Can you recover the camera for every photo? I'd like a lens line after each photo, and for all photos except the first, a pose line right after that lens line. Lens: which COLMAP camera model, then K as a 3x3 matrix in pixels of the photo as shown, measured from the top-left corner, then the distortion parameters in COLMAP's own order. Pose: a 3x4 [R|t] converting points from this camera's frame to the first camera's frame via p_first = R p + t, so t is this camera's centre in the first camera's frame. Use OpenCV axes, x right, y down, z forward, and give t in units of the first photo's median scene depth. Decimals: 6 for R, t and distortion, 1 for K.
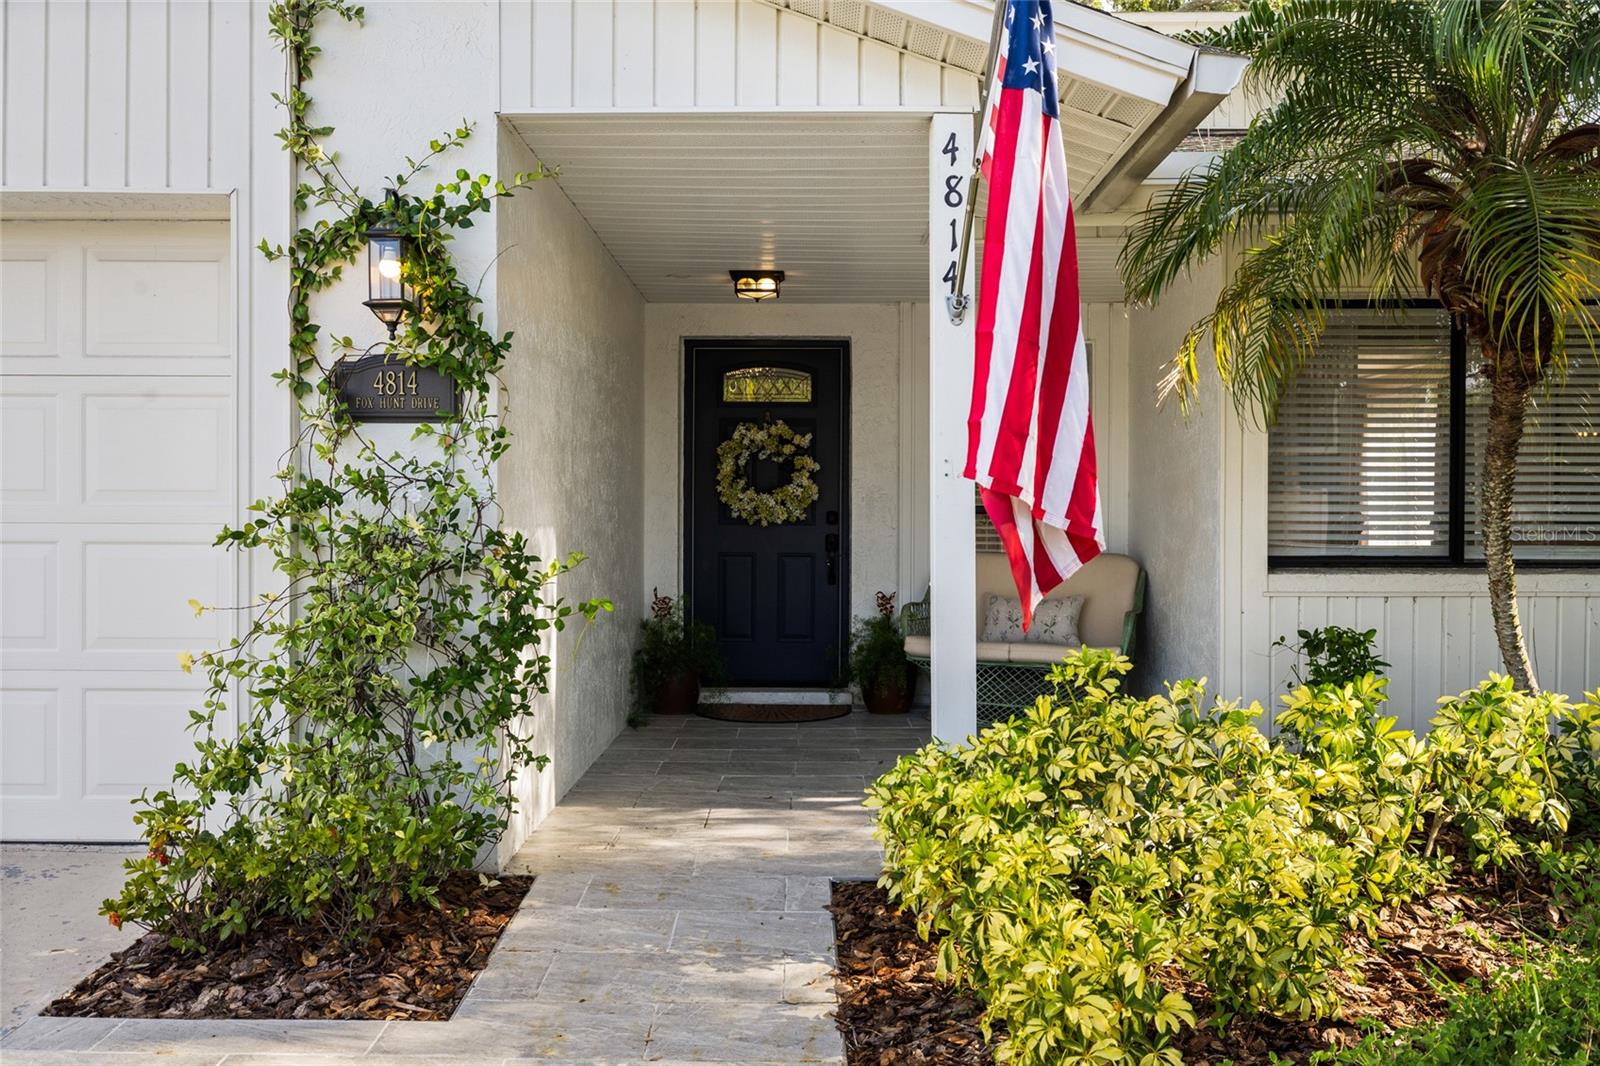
lens RADIAL K [[1299.8, 0, 800.0], [0, 1299.8, 533.0], [0, 0, 1]] dist [0.005615, 0.004112]
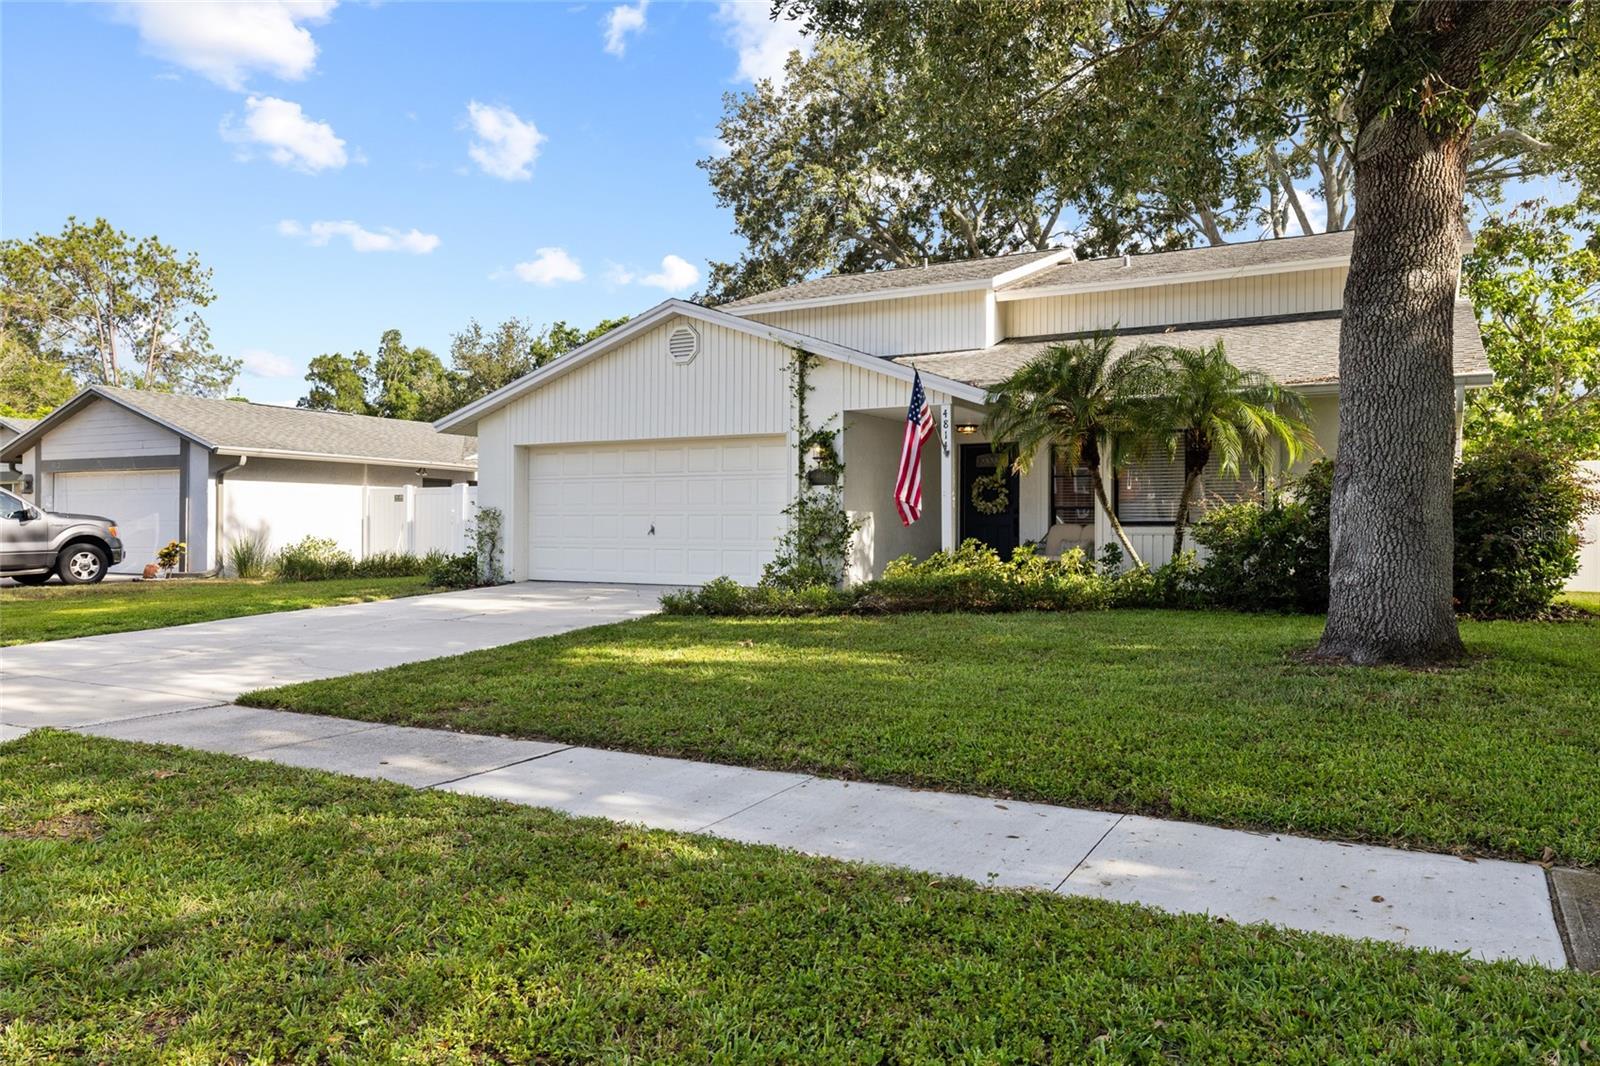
lens RADIAL K [[1098.8, 0, 800.0], [0, 1098.8, 533.0], [0, 0, 1]] dist [-0.004783, -0.000733]
pose [[0.880777, 0.000827, -0.473531, 1.310985], [-0.005554, 0.999948, -0.008584, 0.100830], [0.473499, 0.010191, 0.880736, -2.157930]]
